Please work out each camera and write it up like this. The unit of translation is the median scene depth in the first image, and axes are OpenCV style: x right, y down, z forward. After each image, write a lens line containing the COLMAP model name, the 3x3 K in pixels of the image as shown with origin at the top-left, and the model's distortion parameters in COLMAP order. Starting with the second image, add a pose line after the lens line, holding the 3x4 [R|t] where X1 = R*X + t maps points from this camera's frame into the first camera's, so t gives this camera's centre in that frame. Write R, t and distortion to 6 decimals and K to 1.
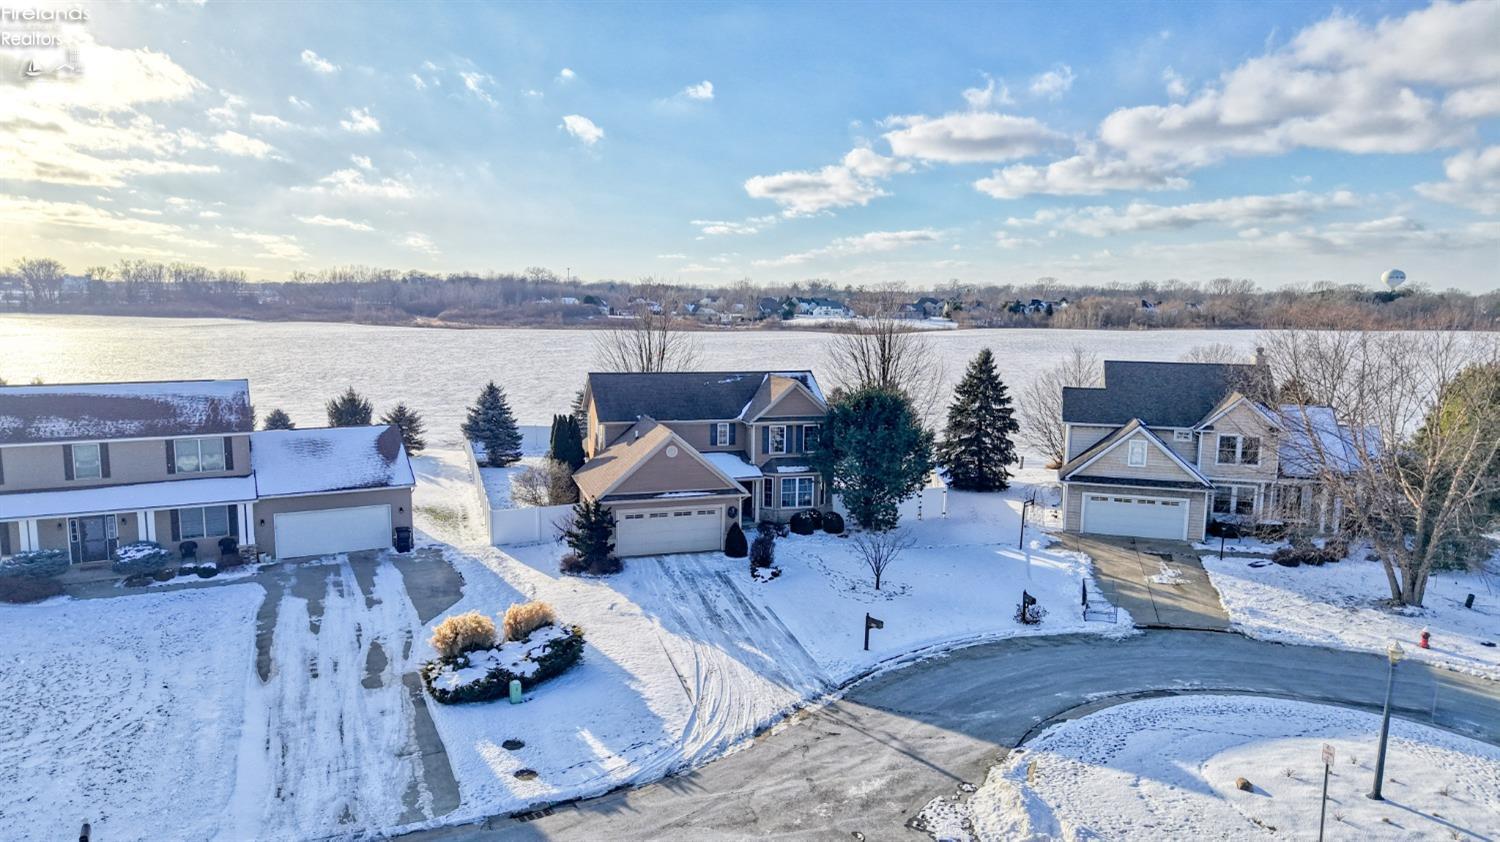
lens RADIAL K [[1037.7, 0, 750.0], [0, 1037.7, 421.0], [0, 0, 1]] dist [0.120061, -0.131128]
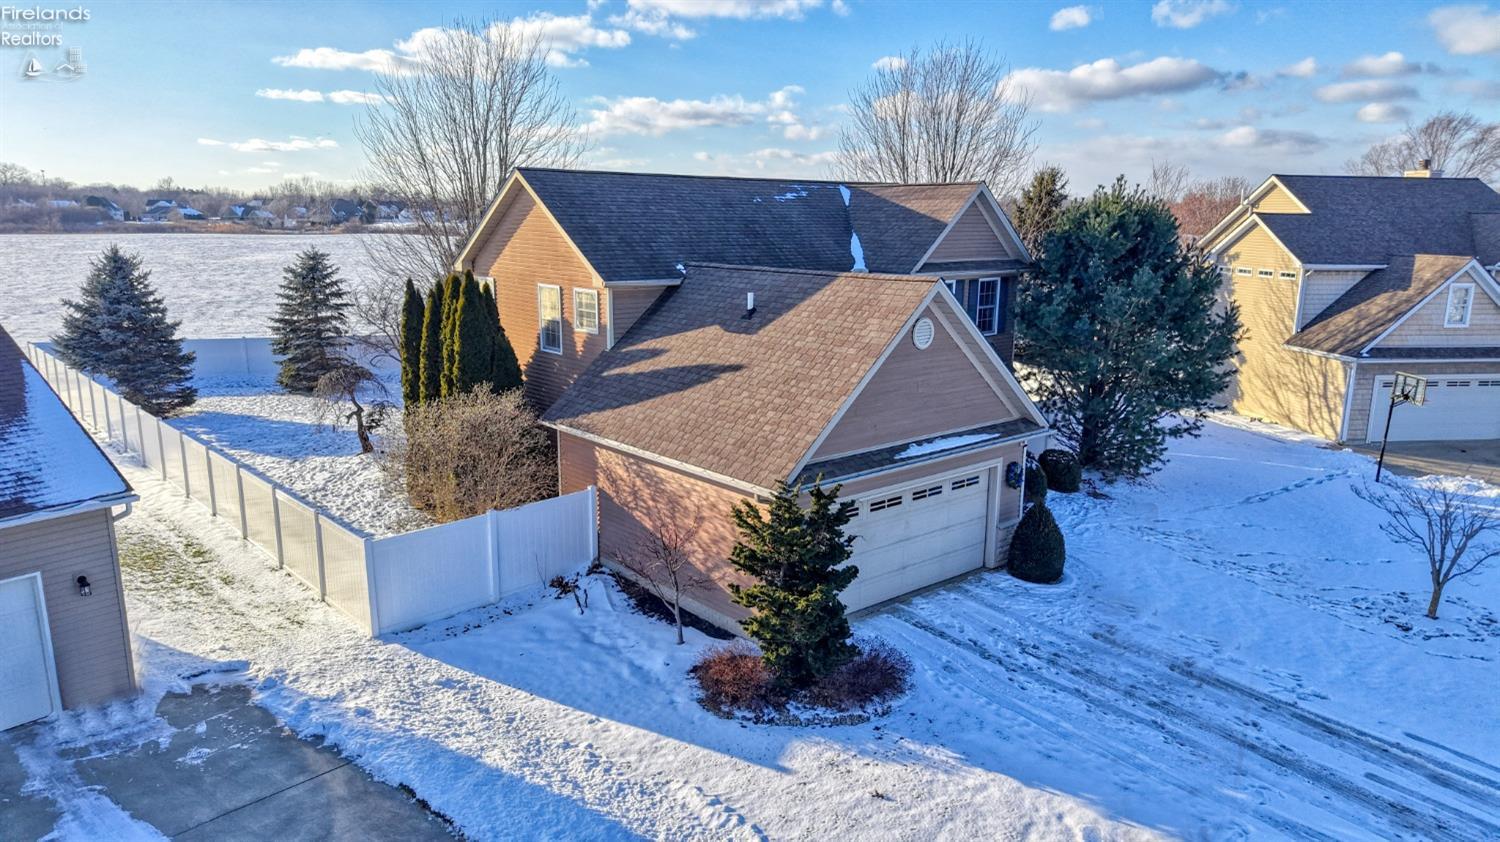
lens RADIAL K [[1020.4, 0, 750.0], [0, 1020.4, 421.0], [0, 0, 1]] dist [0.002501, -0.000271]
pose [[0.907376, -0.085382, 0.411556, -0.255014], [0.051960, 0.994426, 0.091746, 0.021104], [-0.417095, -0.061864, 0.906755, 0.614457]]
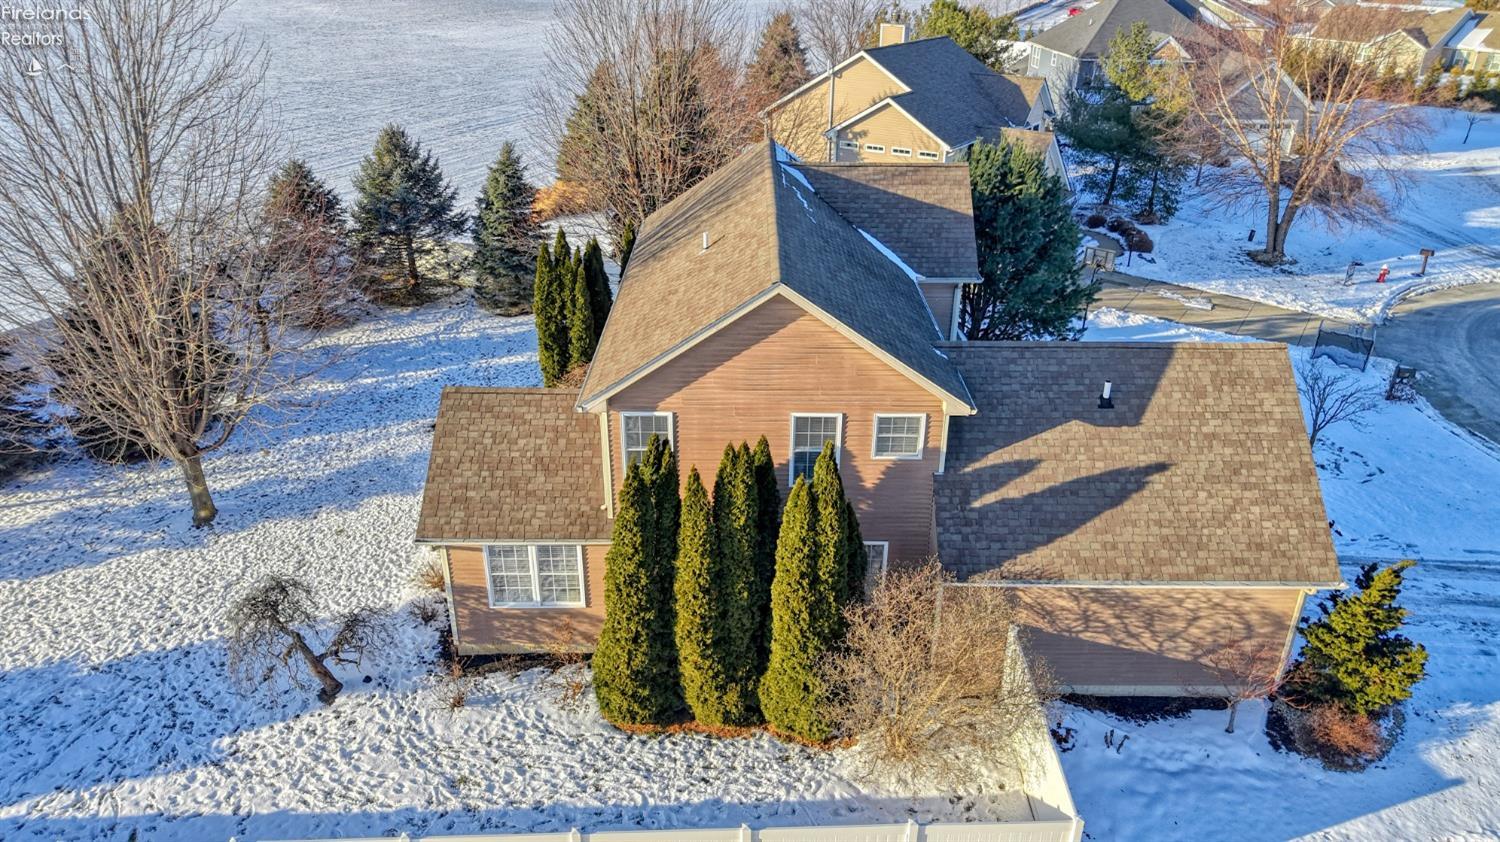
lens RADIAL K [[1037.7, 0, 750.0], [0, 1037.7, 421.0], [0, 0, 1]] dist [0.120061, -0.131128]
pose [[0.225522, -0.429673, 0.874369, -0.454843], [0.092482, 0.902879, 0.419830, -0.142629], [-0.969839, -0.013817, 0.243356, 0.973644]]
